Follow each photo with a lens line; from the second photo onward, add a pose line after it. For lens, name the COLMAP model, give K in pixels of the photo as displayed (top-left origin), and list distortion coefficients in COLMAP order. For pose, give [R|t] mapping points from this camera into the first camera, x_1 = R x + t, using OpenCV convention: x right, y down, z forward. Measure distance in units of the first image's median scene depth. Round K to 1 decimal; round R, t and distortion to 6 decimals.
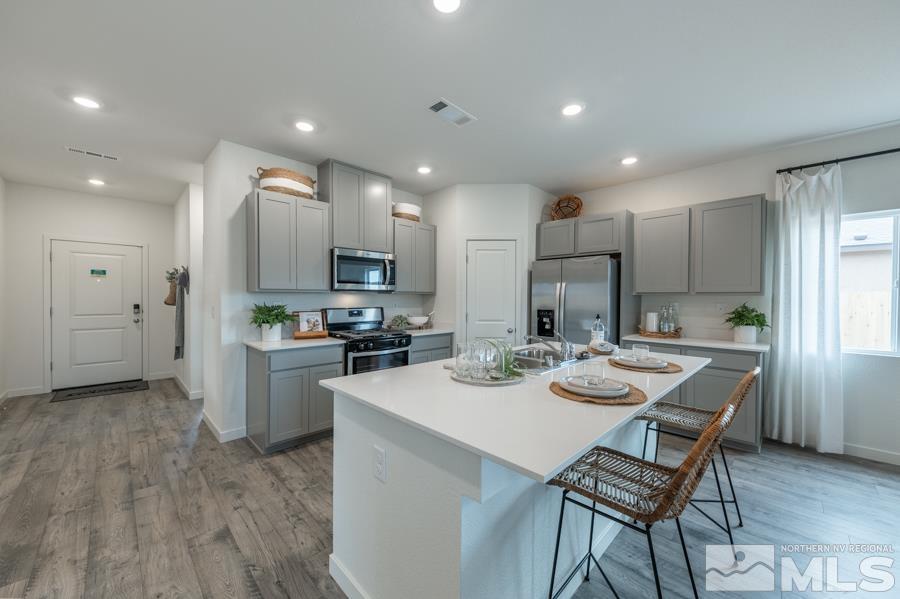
lens RADIAL K [[336.6, 0, 448.8], [0, 336.6, 297.6], [0, 0, 1]] dist [-0.003750, -0.000277]
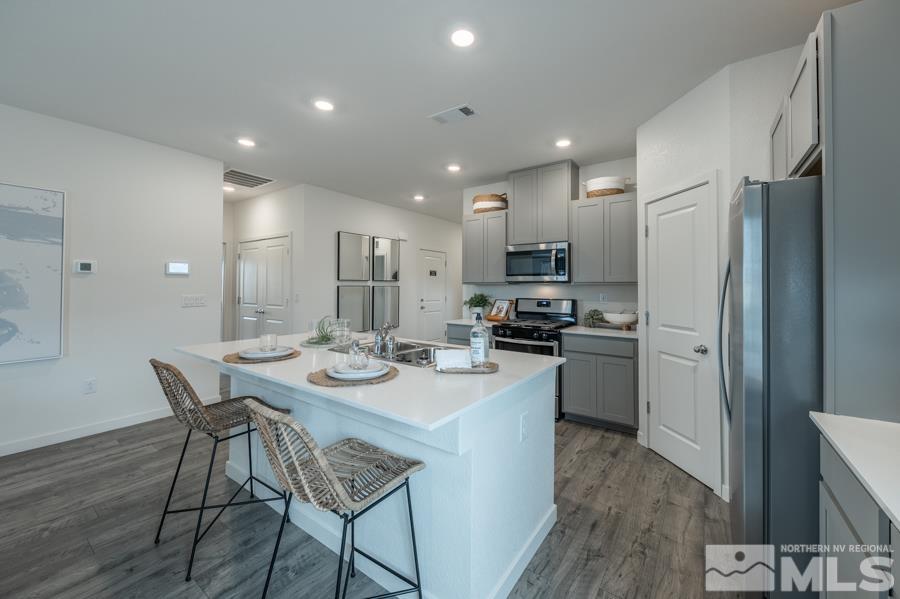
lens RADIAL K [[336.6, 0, 470.0], [0, 336.6, 287.9], [0, 0, 1]] dist [-0.003750, -0.000277]
pose [[0.197847, -0.004860, -0.980221, 0.716435], [-0.006202, 0.999961, -0.006210, 0.004172], [0.980213, 0.007308, 0.197809, 0.579949]]
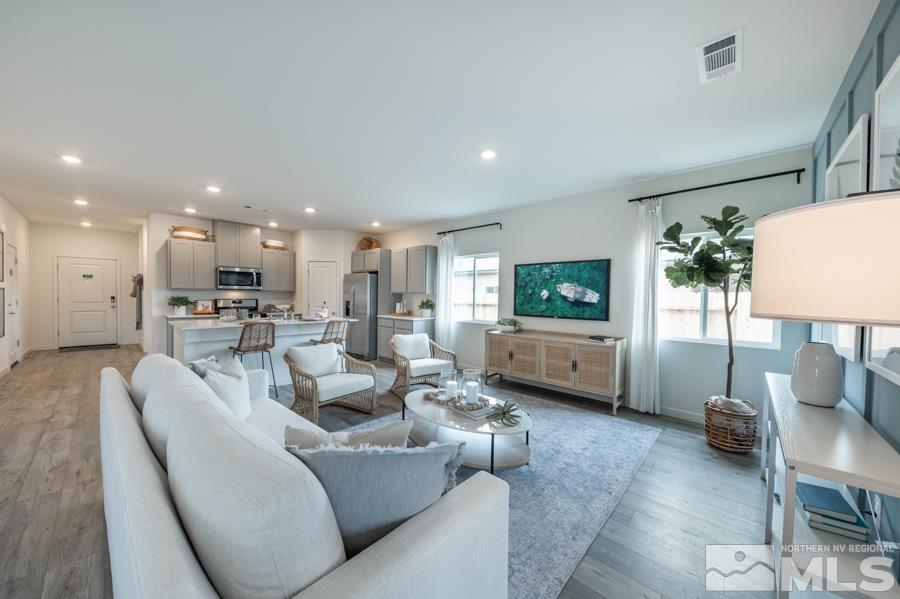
lens RADIAL K [[324.8, 0, 449.8], [0, 324.8, 301.9], [0, 0, 1]] dist [0.001424, -0.001082]
pose [[0.999410, 0.009949, 0.032876, 0.823091], [-0.010499, 0.999807, 0.016620, 0.005075], [-0.032704, -0.016955, 0.999321, -0.791370]]
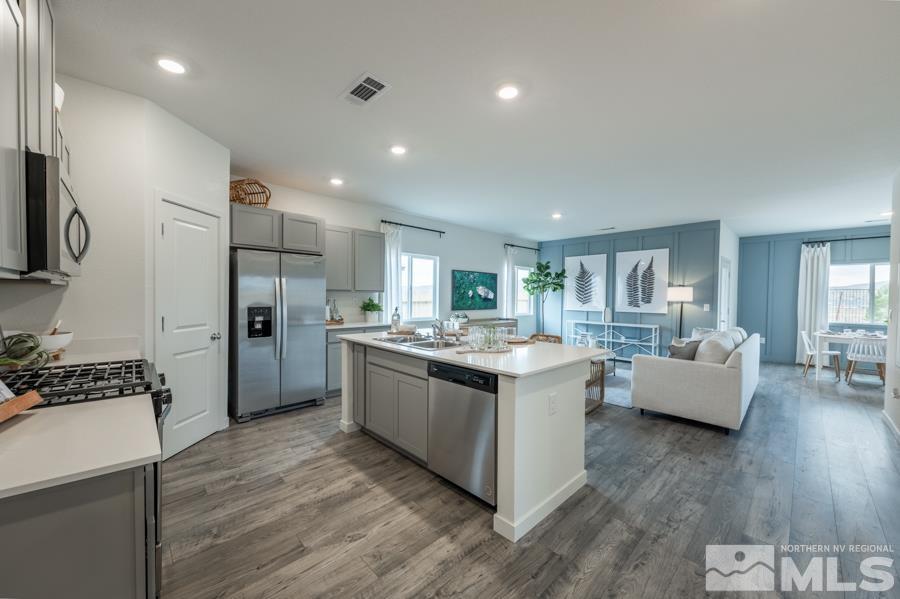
lens RADIAL K [[336.6, 0, 456.2], [0, 336.6, 300.3], [0, 0, 1]] dist [-0.003750, -0.000277]
pose [[0.014613, -0.019633, 0.999700, -0.617430], [-0.011336, 0.999740, 0.019799, -0.004730], [-0.999829, -0.011622, 0.014387, 0.500840]]
